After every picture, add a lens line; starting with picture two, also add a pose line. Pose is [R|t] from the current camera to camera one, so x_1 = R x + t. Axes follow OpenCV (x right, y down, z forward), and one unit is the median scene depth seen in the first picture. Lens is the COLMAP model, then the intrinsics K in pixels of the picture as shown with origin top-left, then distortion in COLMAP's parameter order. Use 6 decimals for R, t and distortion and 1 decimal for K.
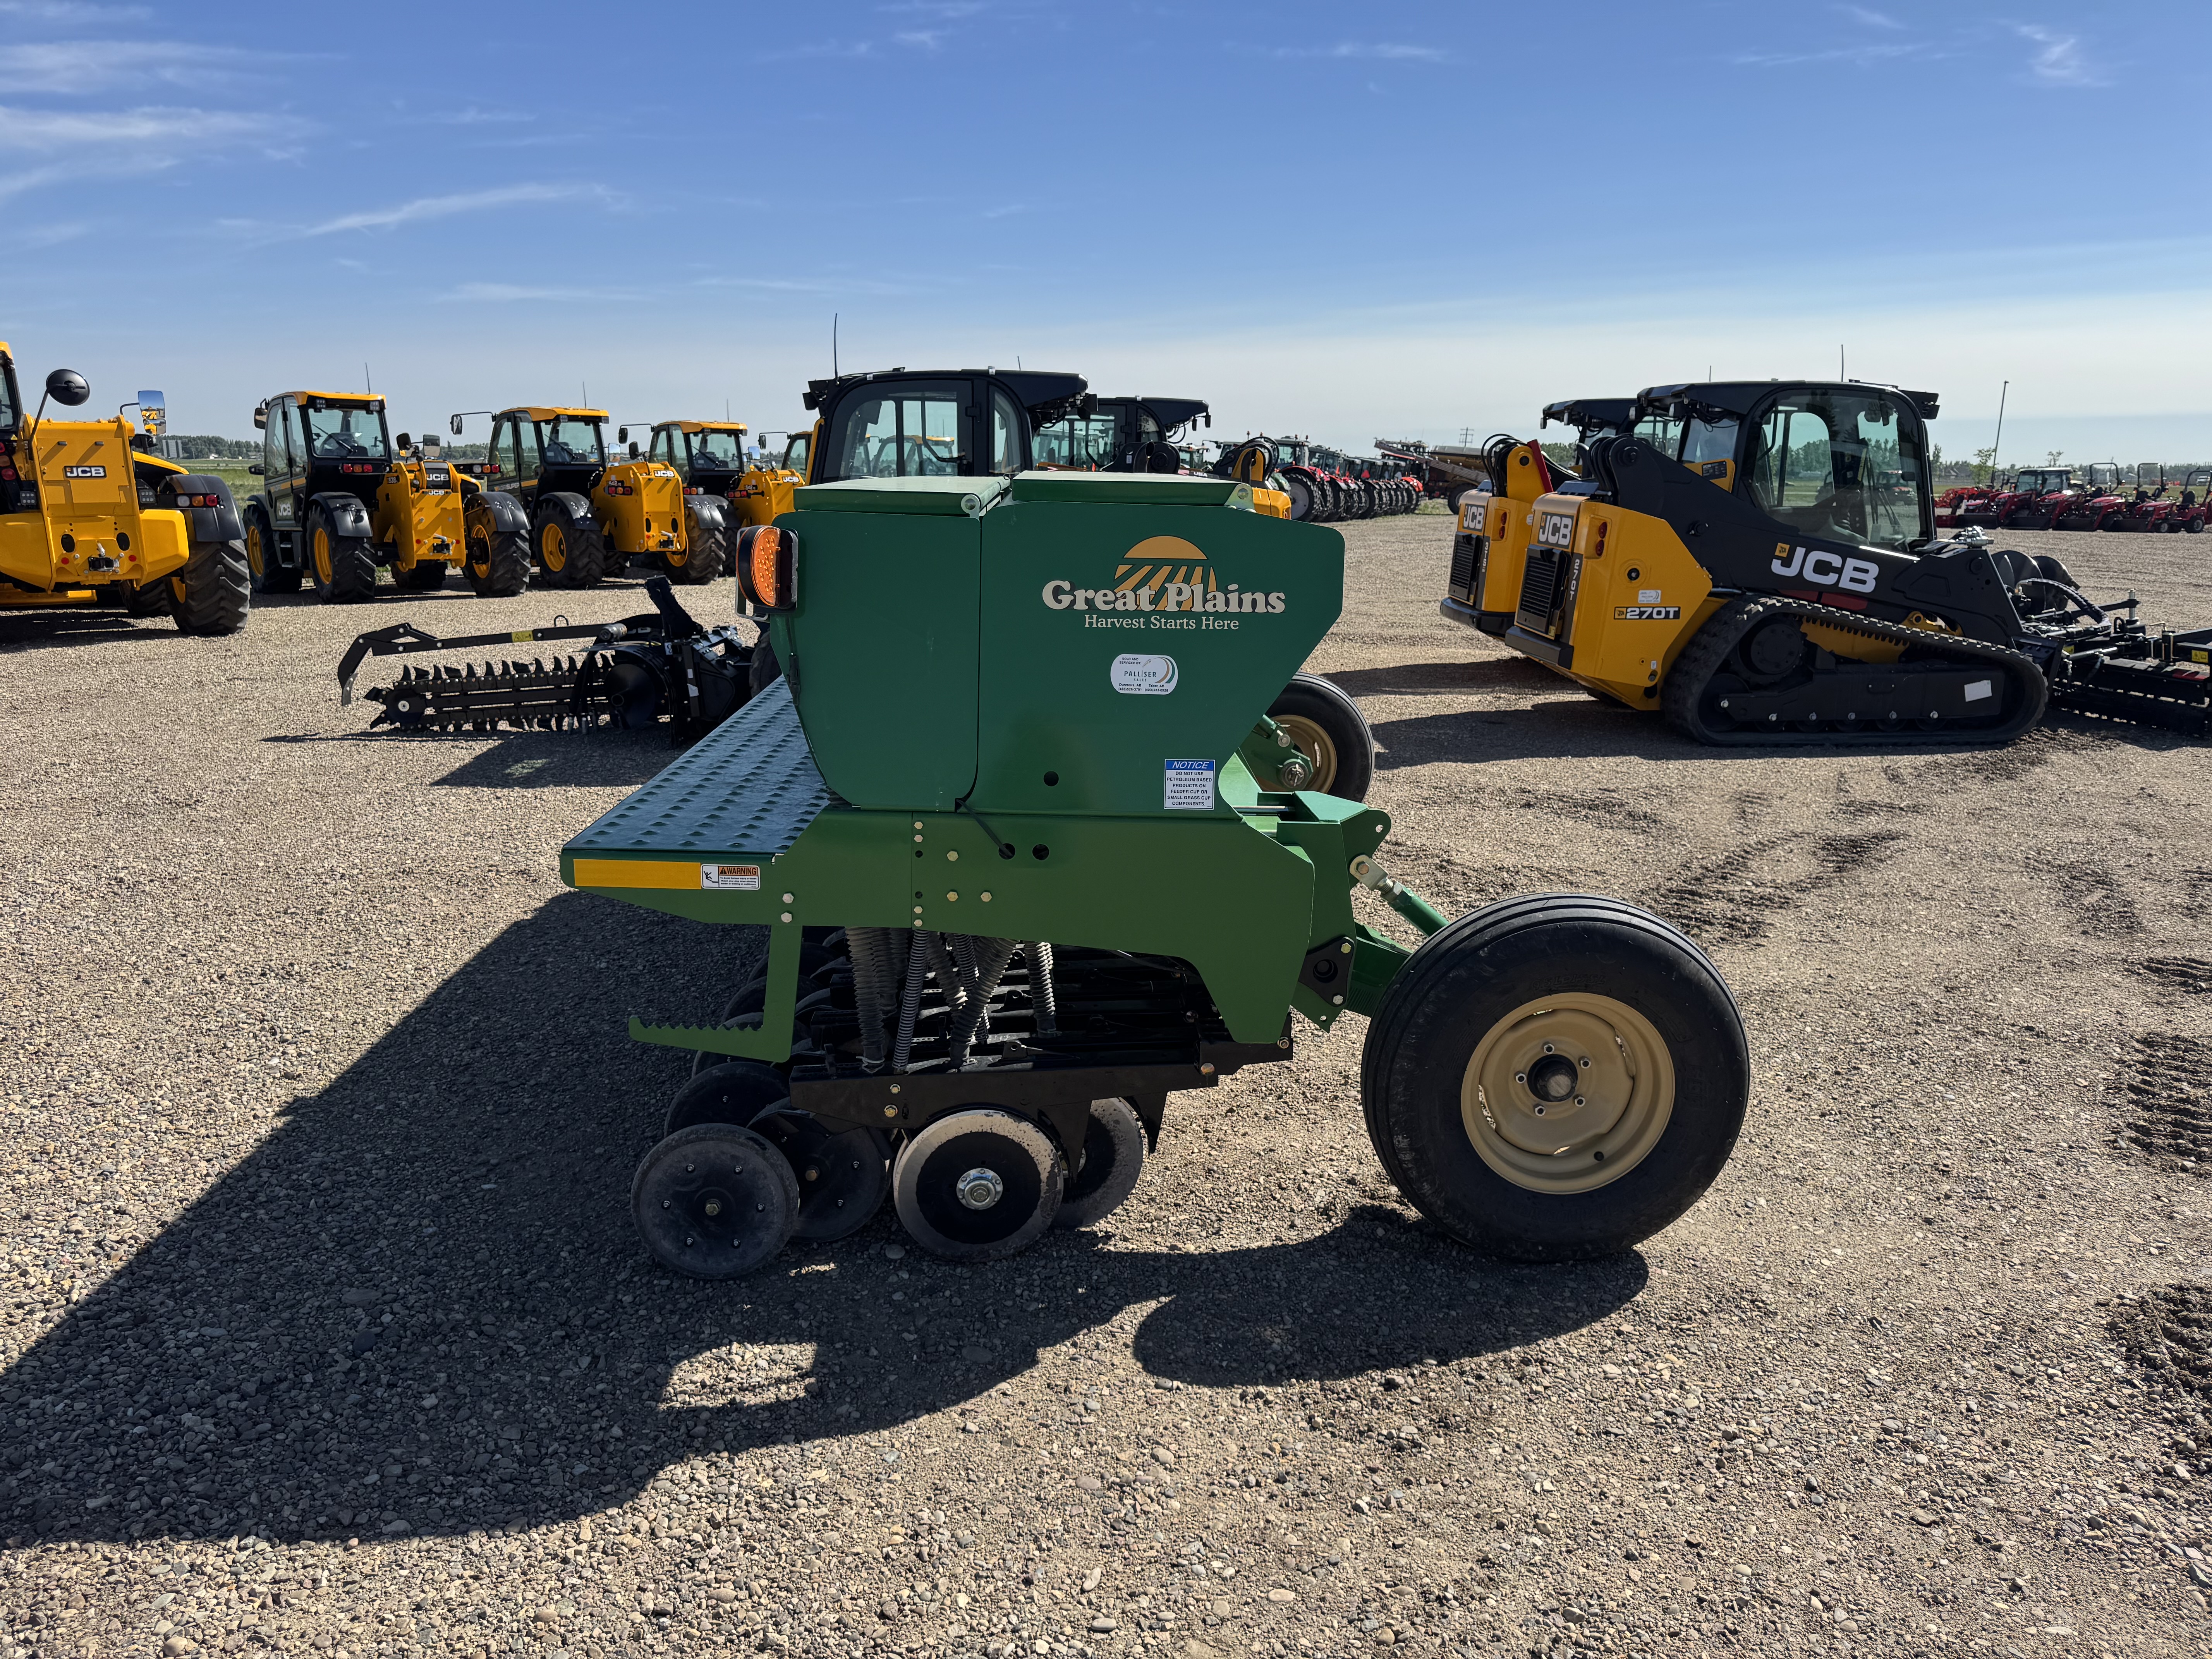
lens RADIAL K [[1586.6, 0, 1112.3], [0, 1586.6, 864.0], [0, 0, 1]] dist [0.073614, -0.094958]
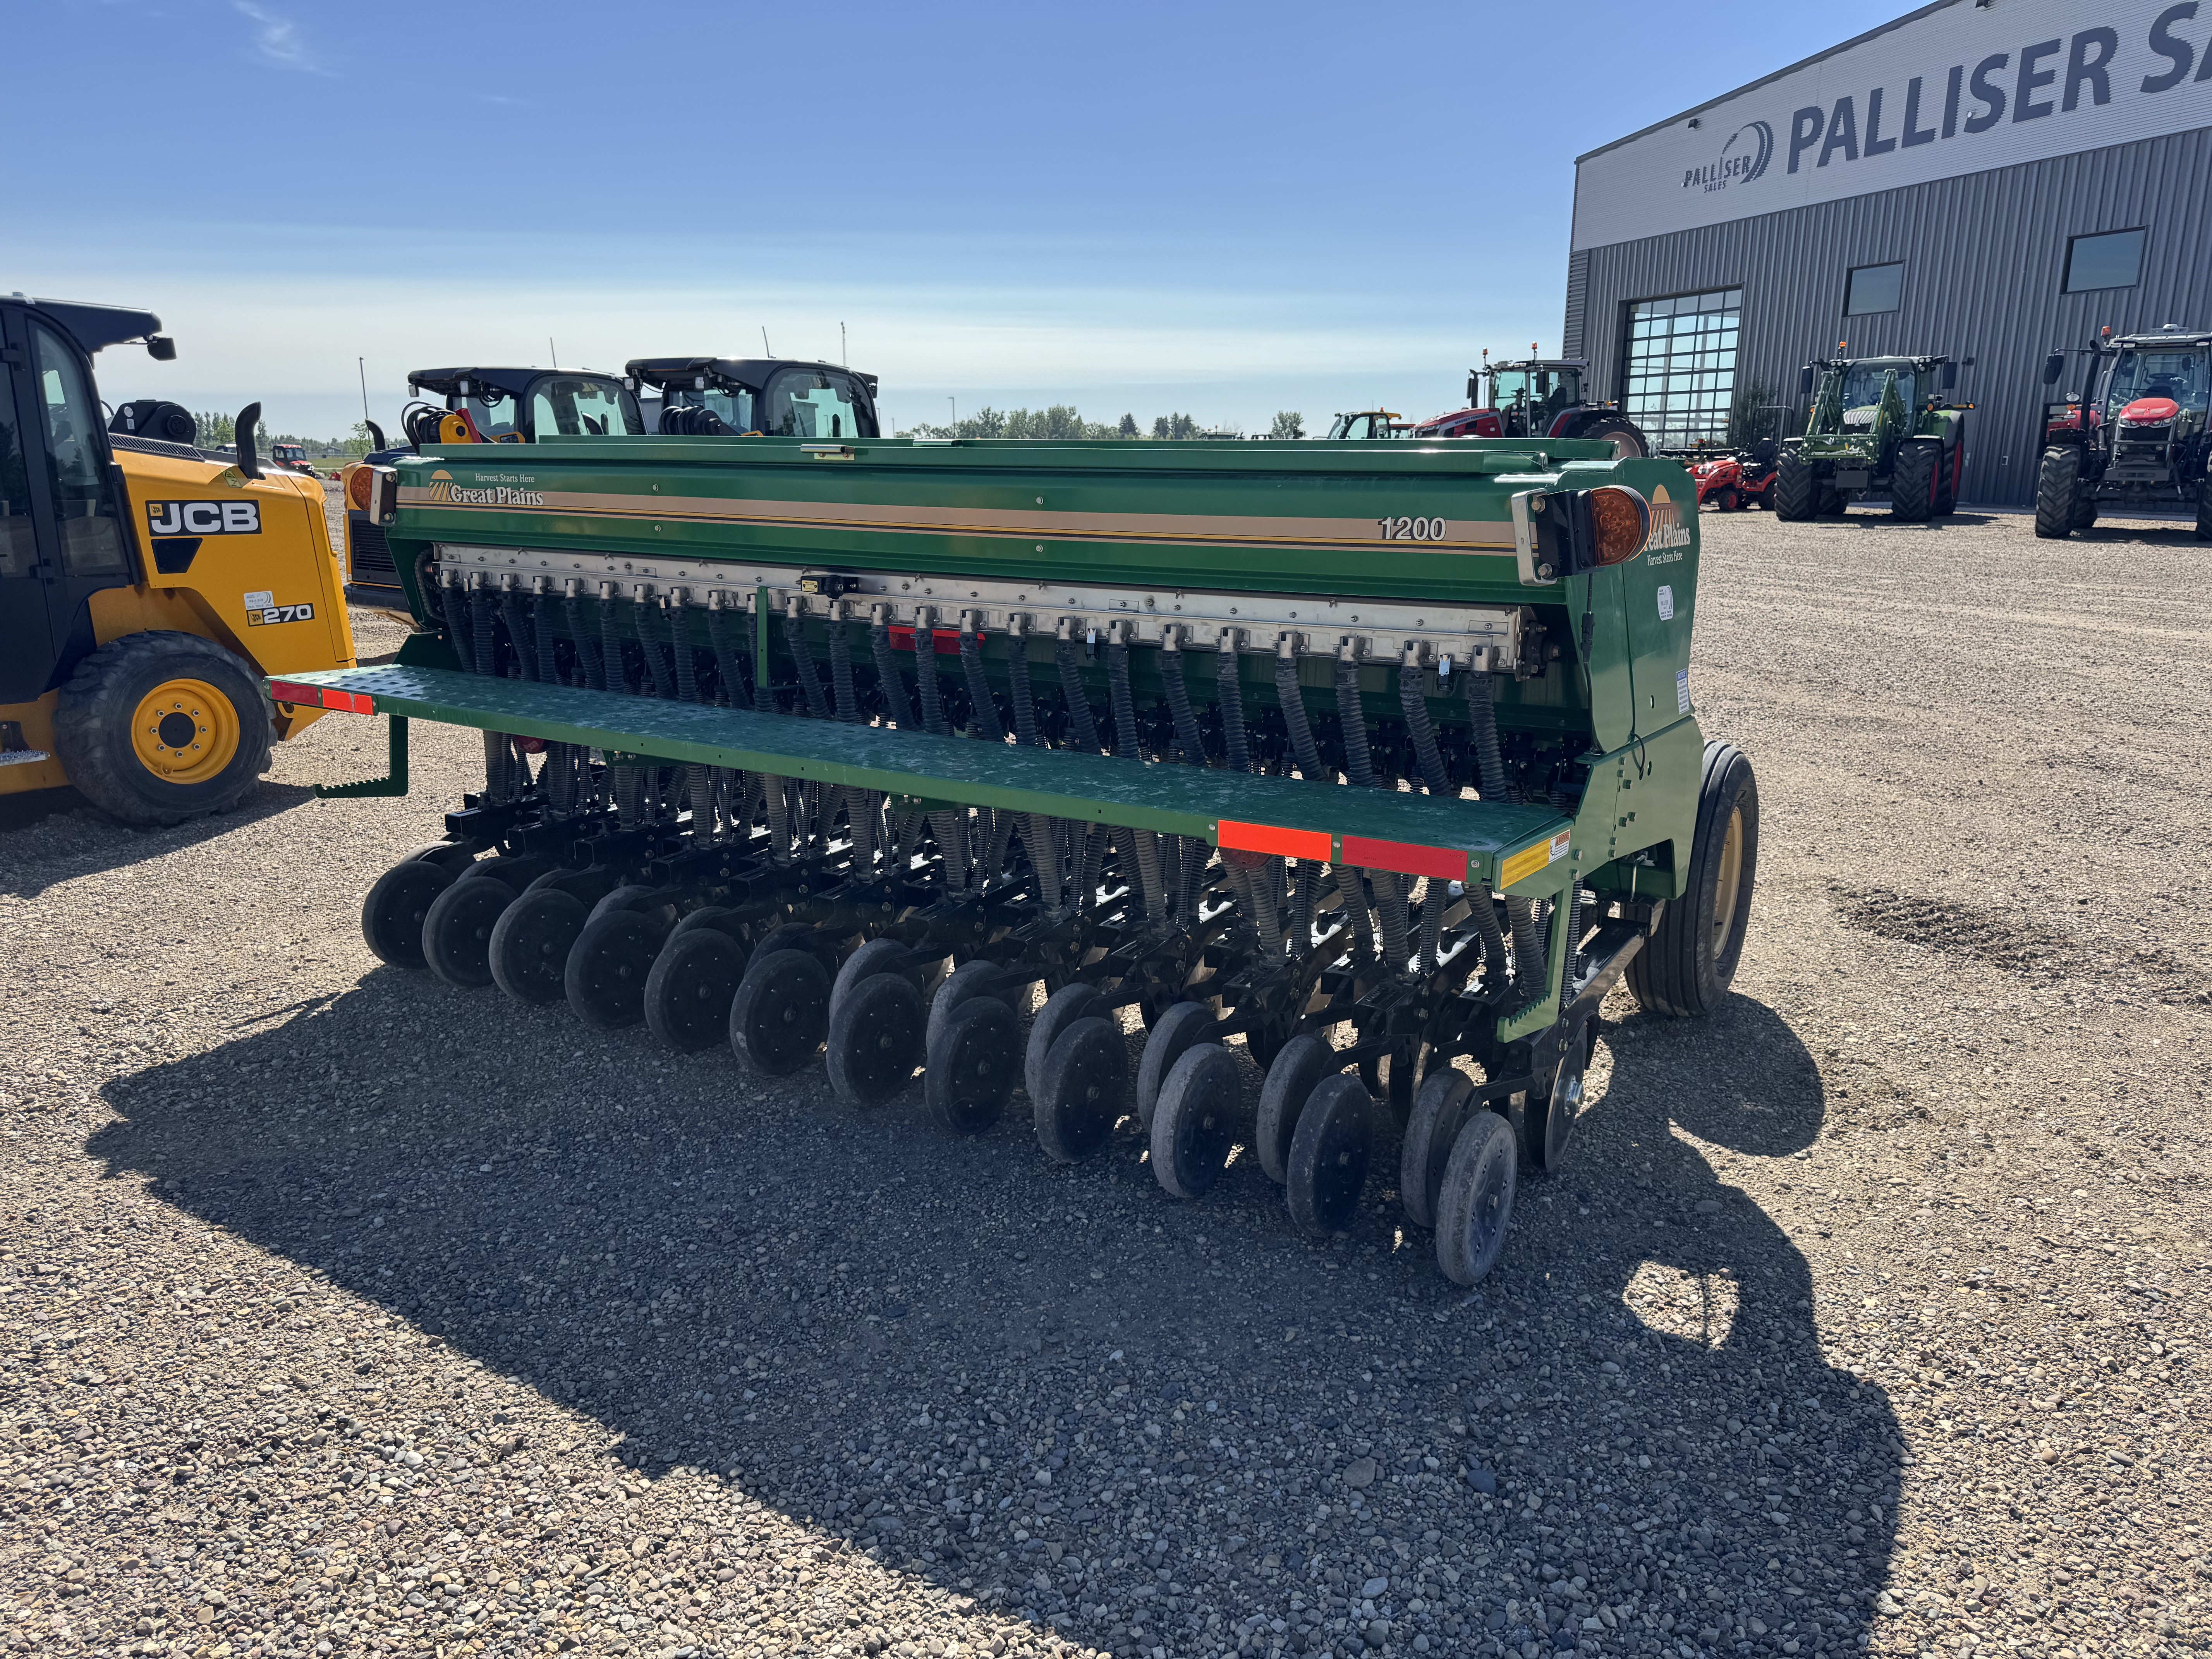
lens RADIAL K [[1586.6, 0, 1112.3], [0, 1586.6, 864.0], [0, 0, 1]] dist [0.073614, -0.094958]
pose [[0.560985, -0.215759, 0.799214, -0.857391], [0.205109, 0.971561, 0.118316, -0.110074], [-0.802014, 0.097553, 0.589286, 0.464559]]
